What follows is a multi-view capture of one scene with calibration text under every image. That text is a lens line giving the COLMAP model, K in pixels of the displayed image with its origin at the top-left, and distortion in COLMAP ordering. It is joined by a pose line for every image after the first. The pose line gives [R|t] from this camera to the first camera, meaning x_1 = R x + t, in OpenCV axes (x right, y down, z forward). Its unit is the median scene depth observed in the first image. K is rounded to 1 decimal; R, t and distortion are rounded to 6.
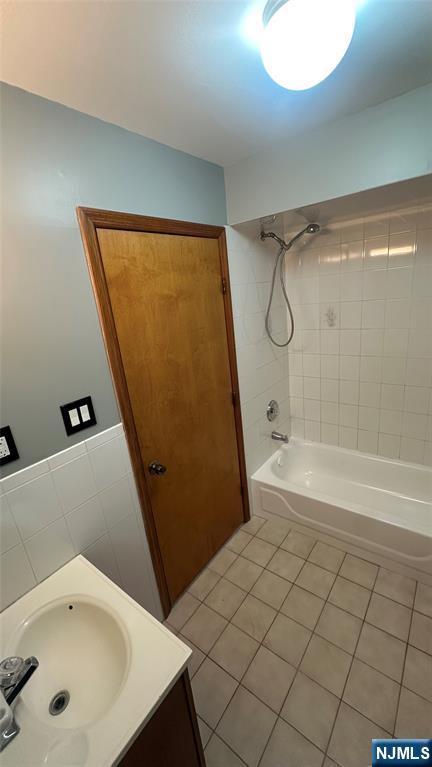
lens RADIAL K [[307.5, 0, 216.0], [0, 307.5, 383.5], [0, 0, 1]] dist [0.001019, 0.000007]
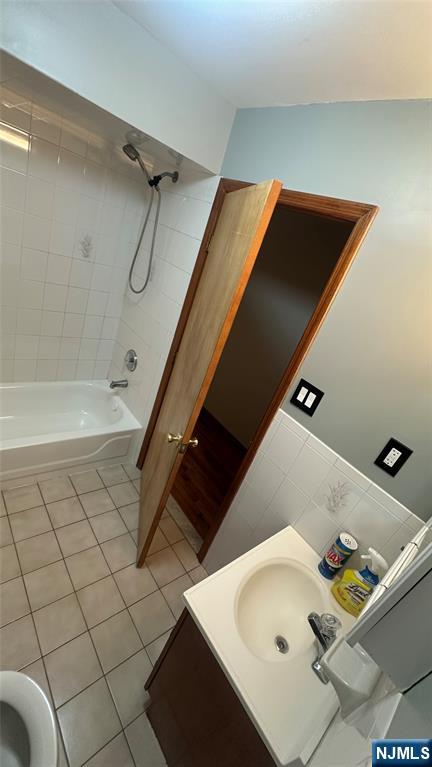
lens RADIAL K [[307.5, 0, 216.0], [0, 307.5, 383.5], [0, 0, 1]] dist [0.001019, 0.000007]
pose [[-0.240971, 0.426389, -0.871852, 0.580977], [-0.576124, 0.660079, 0.482054, -0.274855], [0.781034, 0.618456, 0.086593, 0.603635]]
